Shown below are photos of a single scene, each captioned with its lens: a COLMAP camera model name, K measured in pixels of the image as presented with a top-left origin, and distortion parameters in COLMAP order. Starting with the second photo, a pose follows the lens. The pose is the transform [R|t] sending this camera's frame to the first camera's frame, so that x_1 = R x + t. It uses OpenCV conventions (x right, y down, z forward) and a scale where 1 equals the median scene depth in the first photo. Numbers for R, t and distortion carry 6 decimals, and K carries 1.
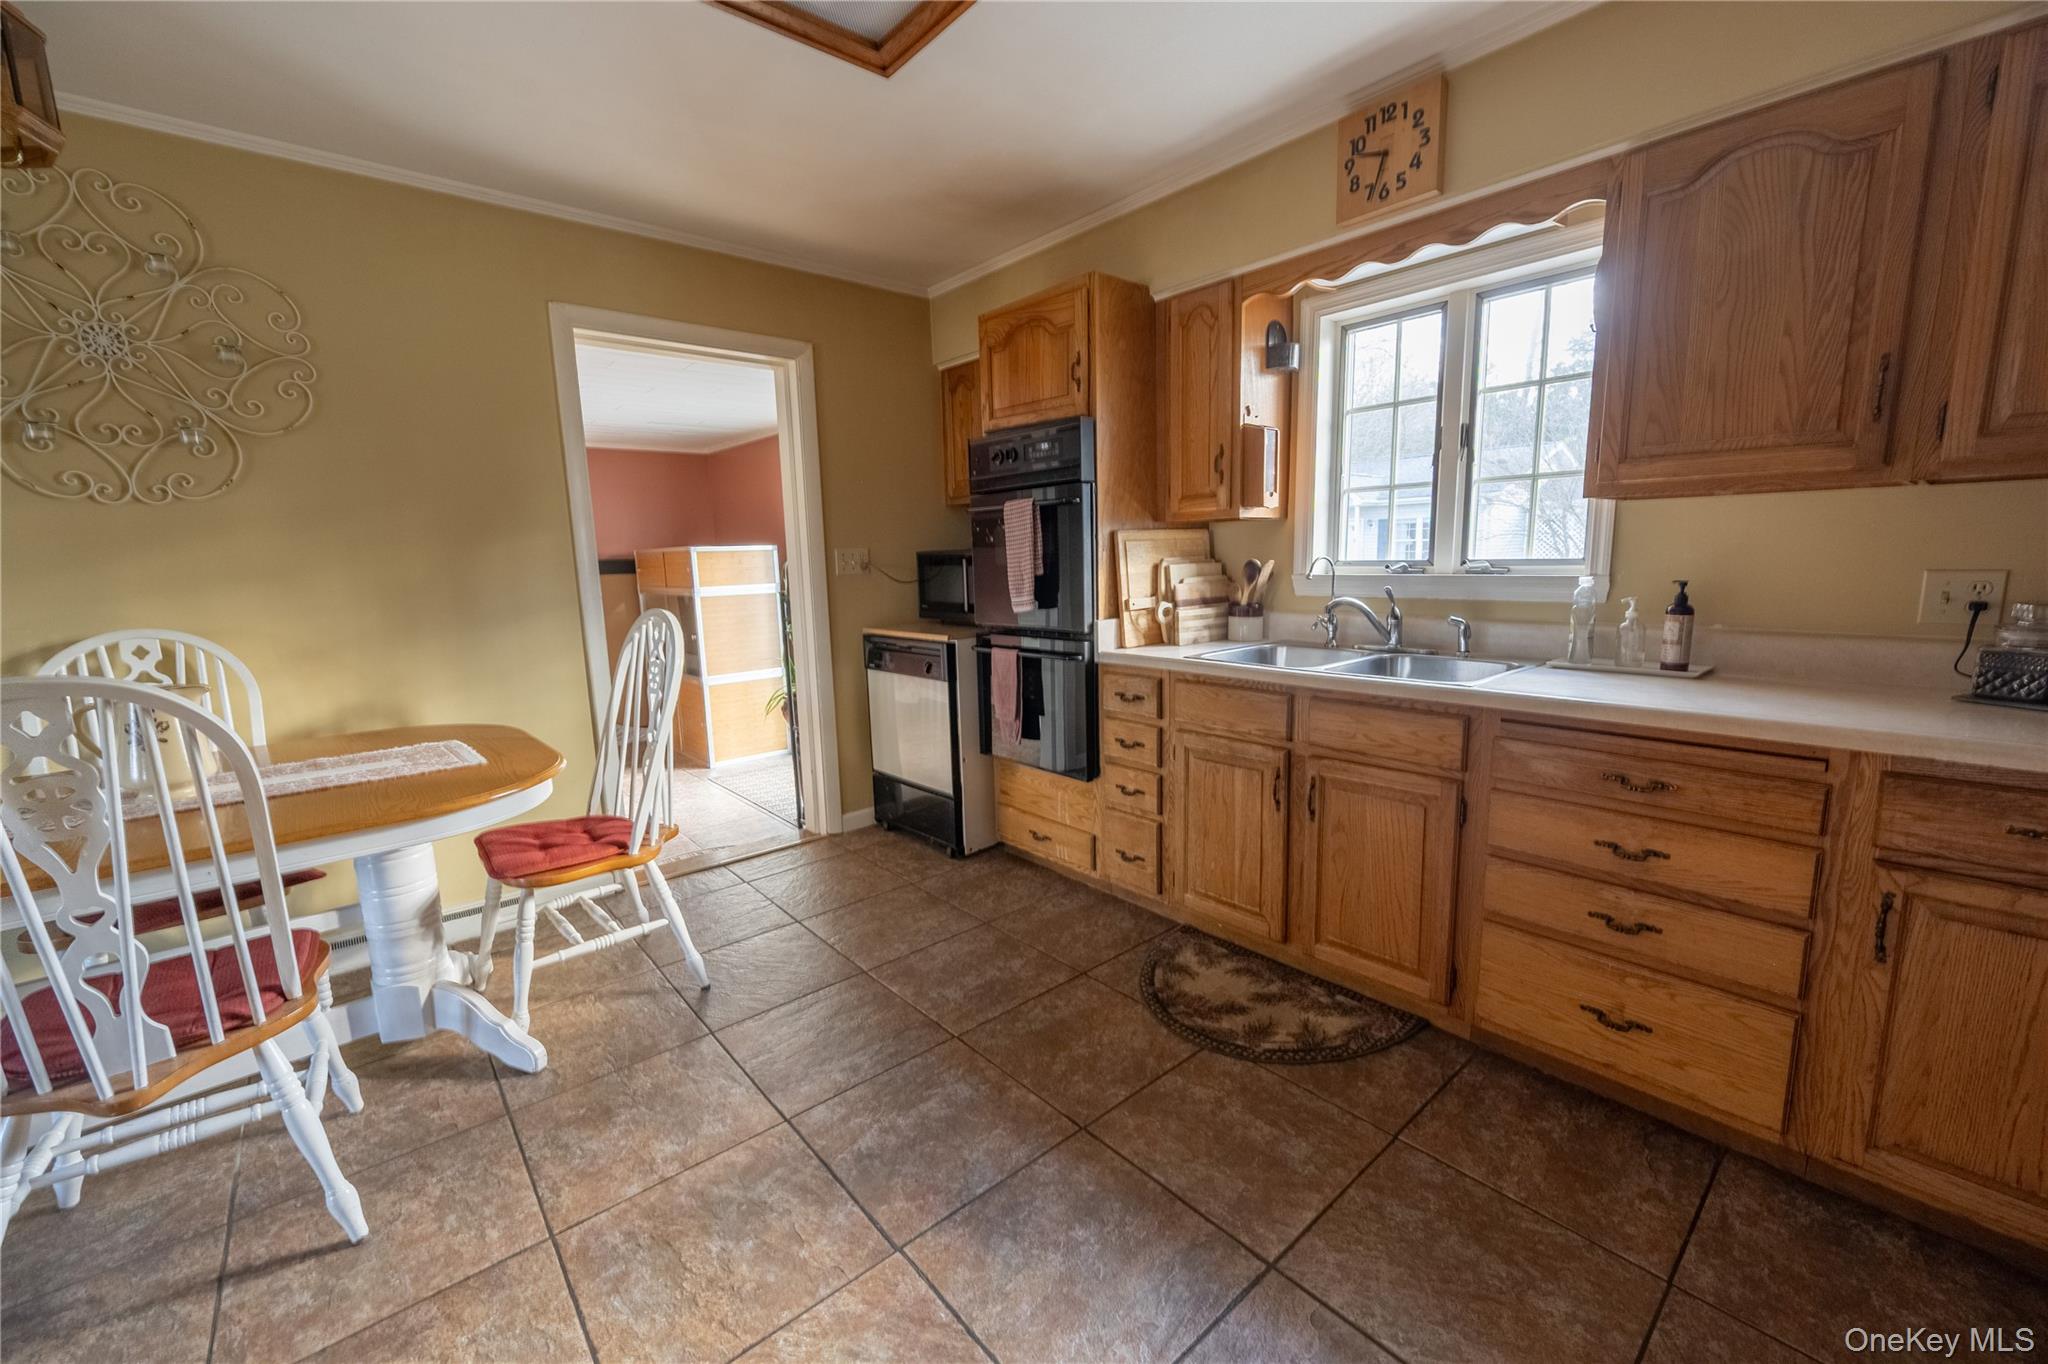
lens RADIAL K [[804.3, 0, 1025.3], [0, 804.3, 676.5], [0, 0, 1]] dist [-0.001101, -0.000087]
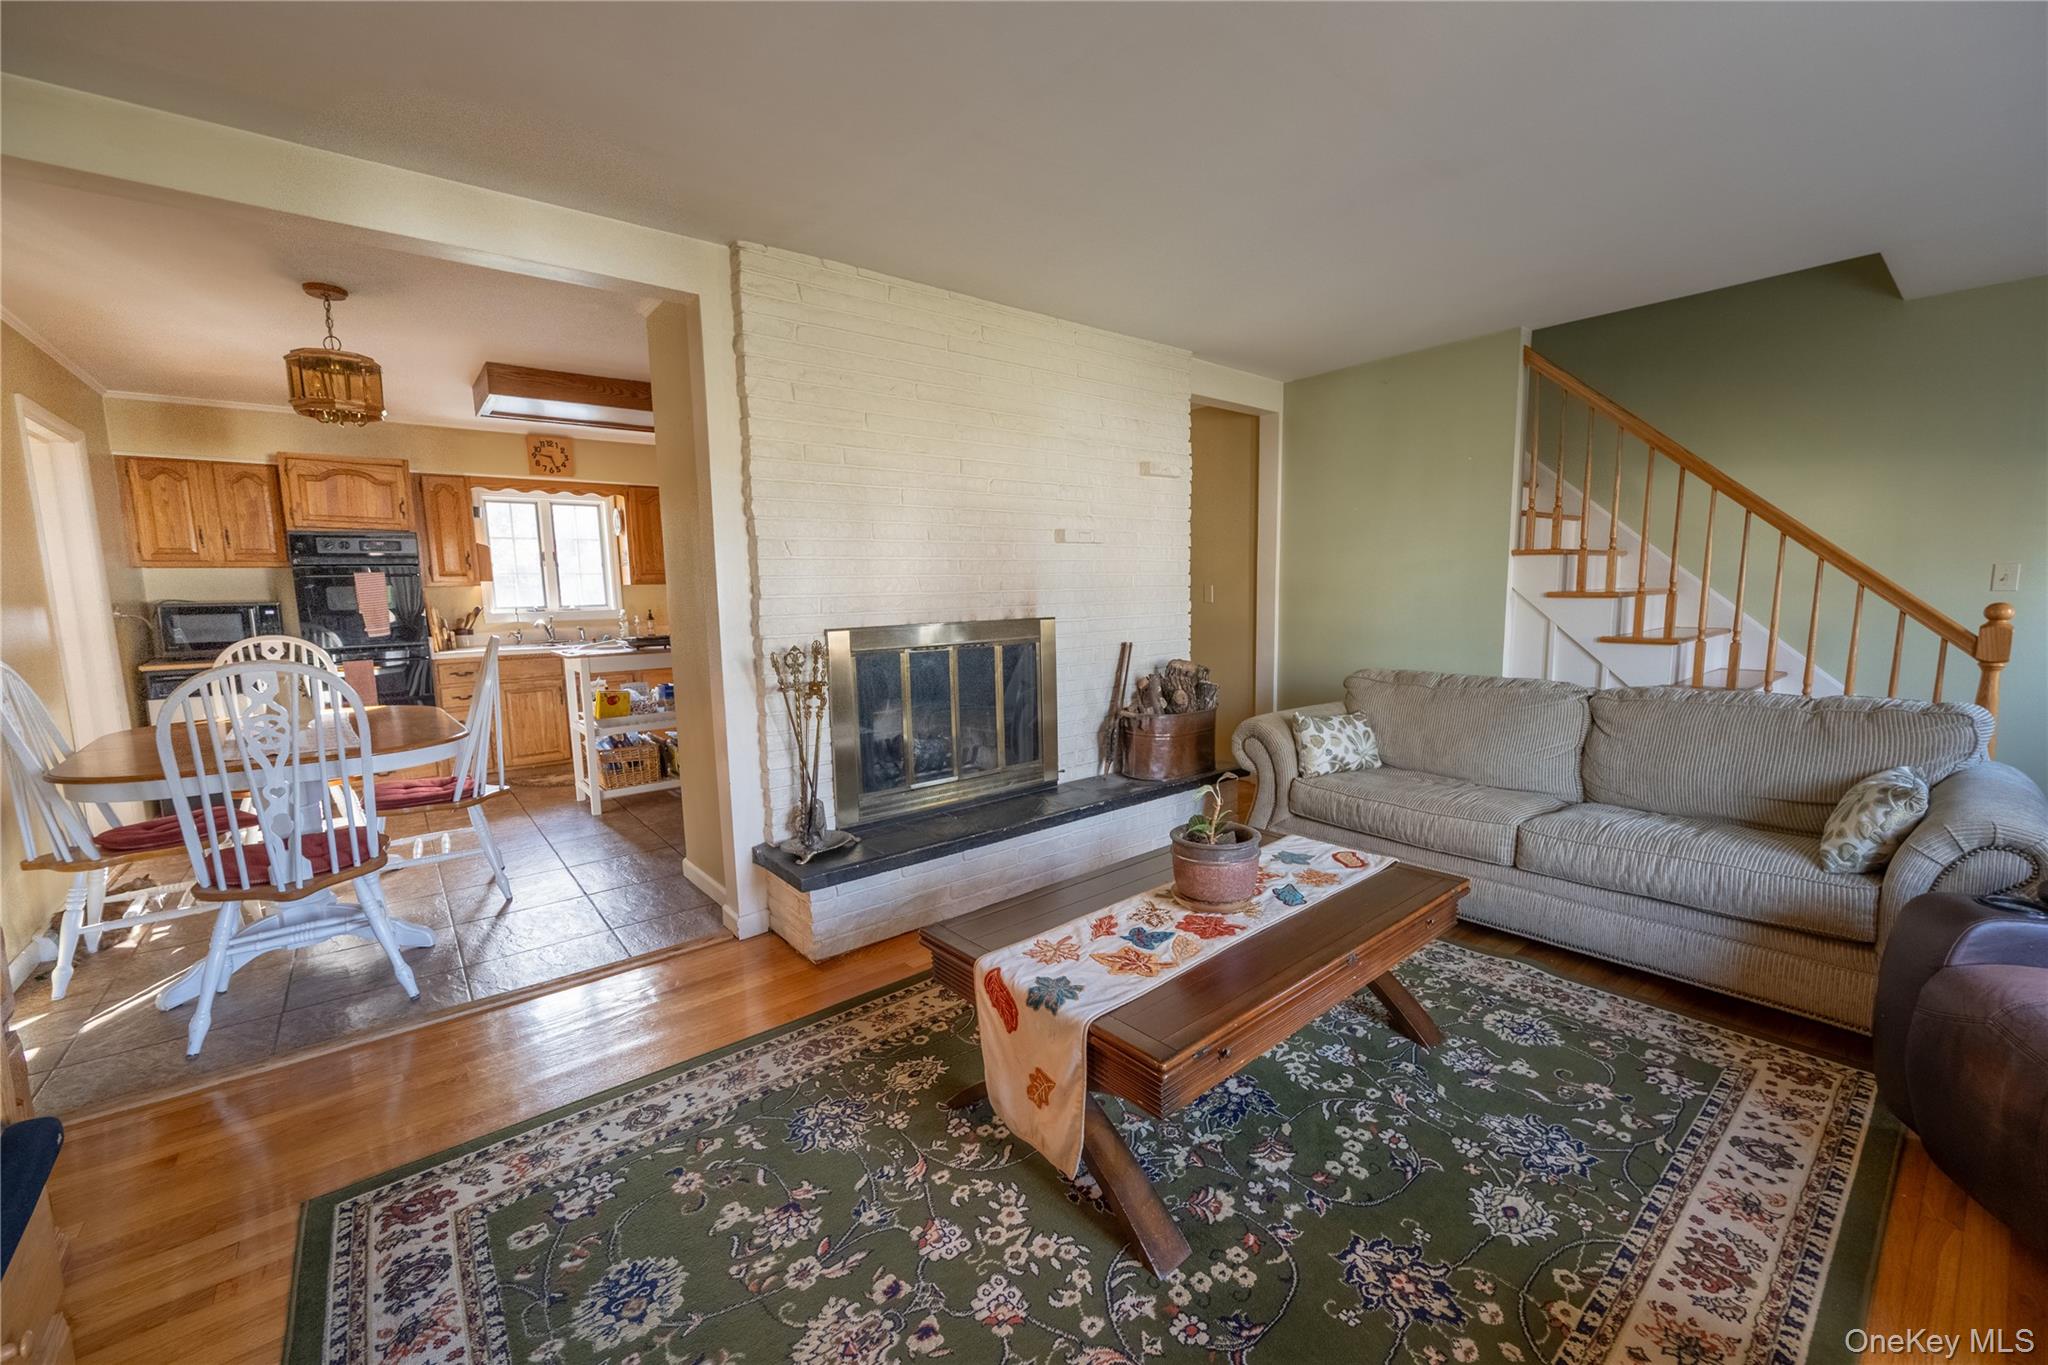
lens RADIAL K [[813.4, 0, 1033.0], [0, 813.4, 686.8], [0, 0, 1]] dist [-0.001320, -0.000280]
pose [[0.030088, -0.097857, 0.994746, -1.993429], [0.170443, 0.981123, 0.091361, 0.124564], [-0.984908, 0.166799, 0.046199, -0.529192]]
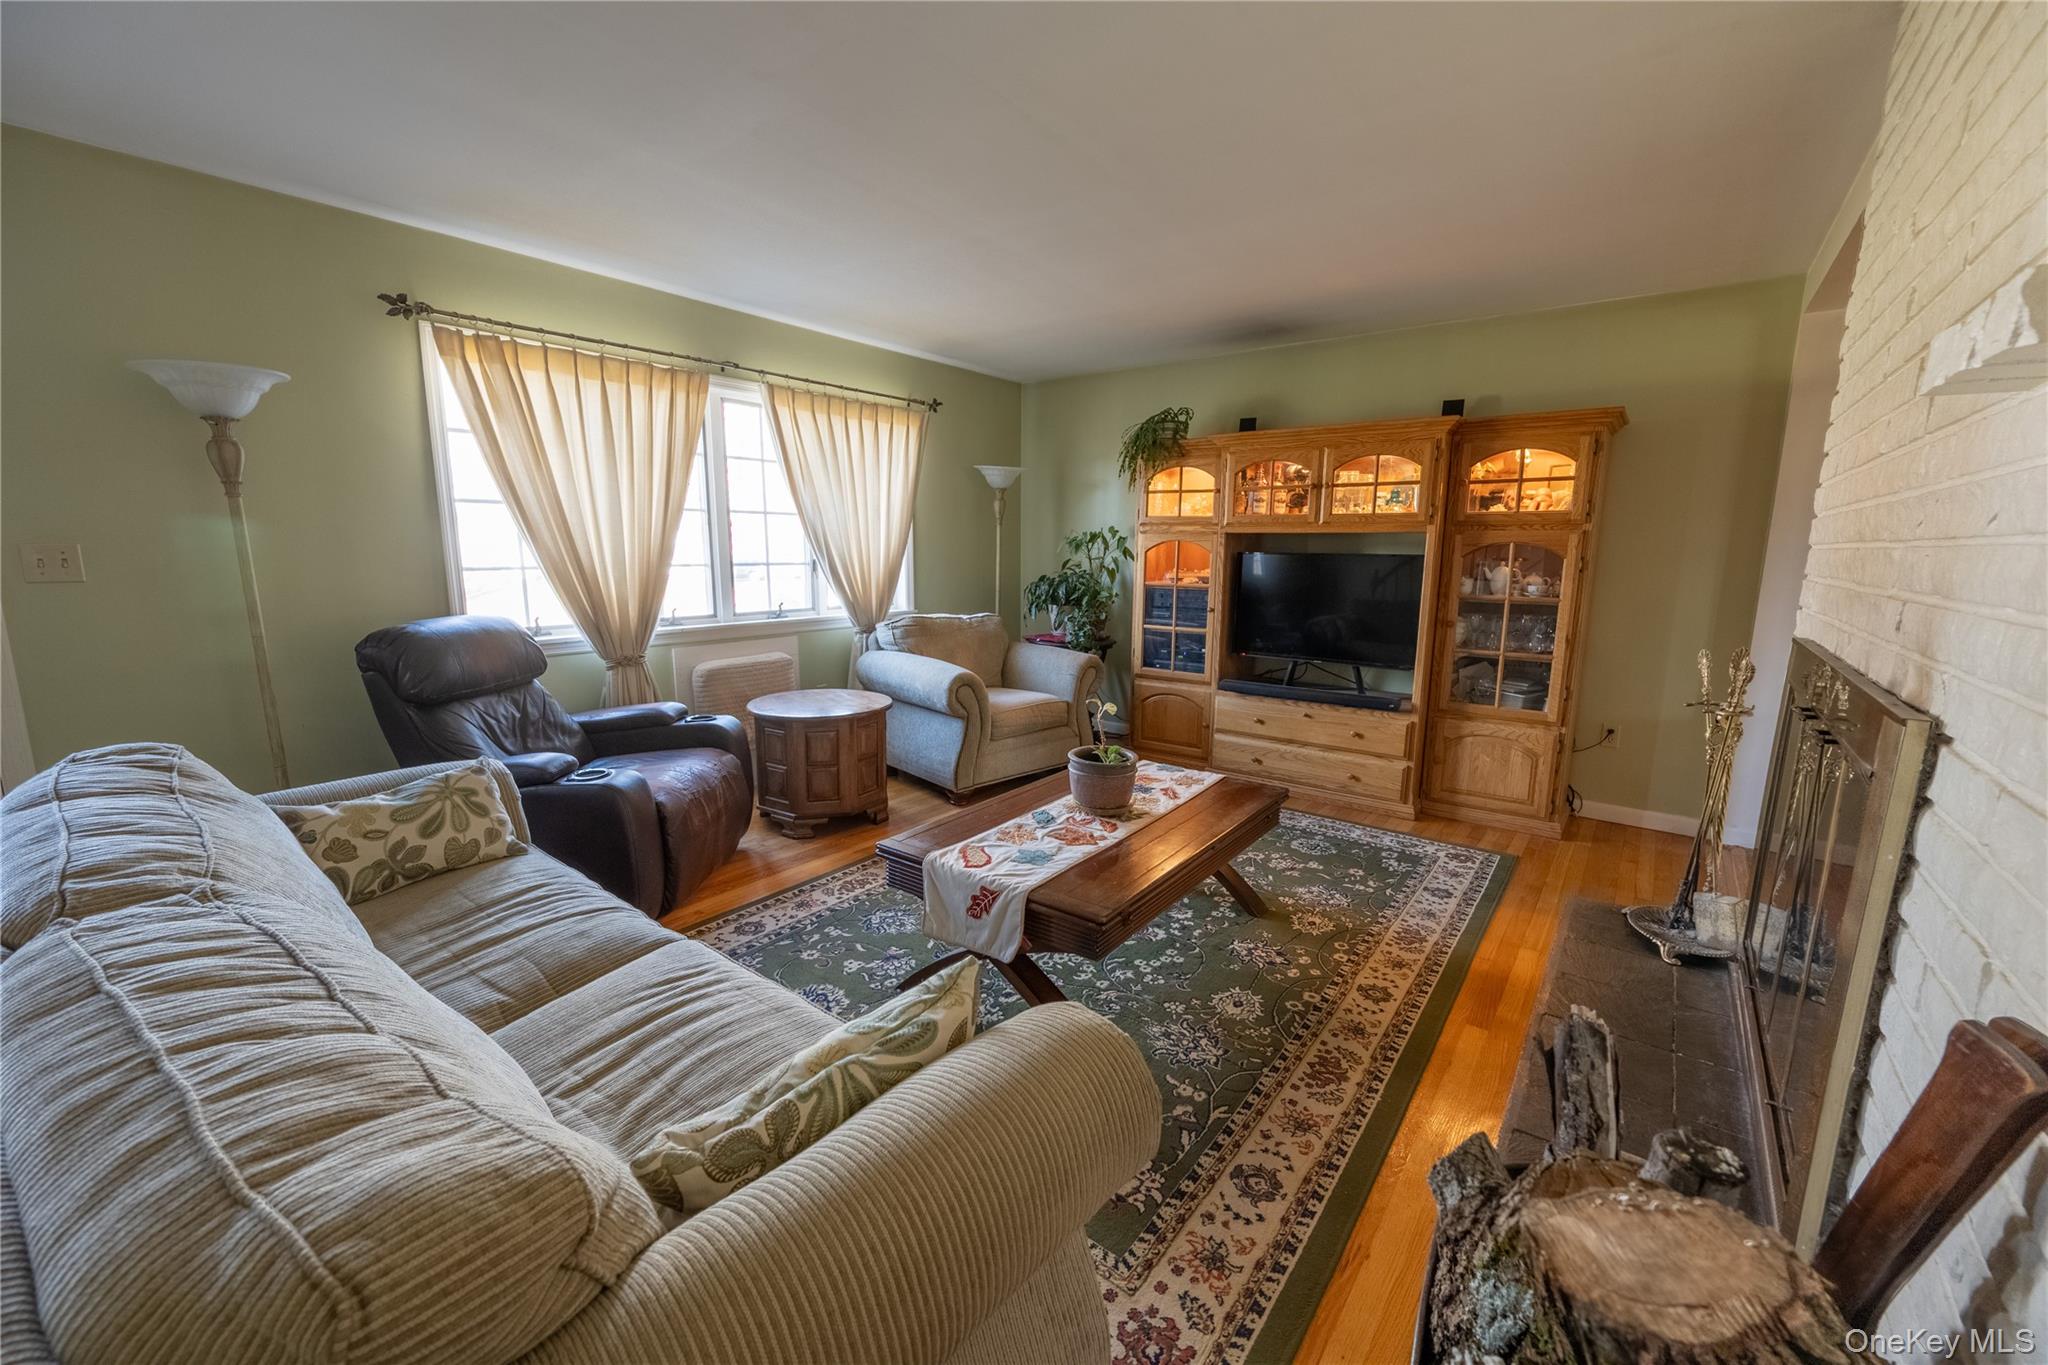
lens RADIAL K [[813.4, 0, 1033.0], [0, 813.4, 686.8], [0, 0, 1]] dist [-0.001320, -0.000280]
pose [[0.198063, 0.201203, -0.959317, -0.198267], [-0.164044, 0.971706, 0.169932, 0.127899], [0.966365, 0.123713, 0.225465, -0.986373]]
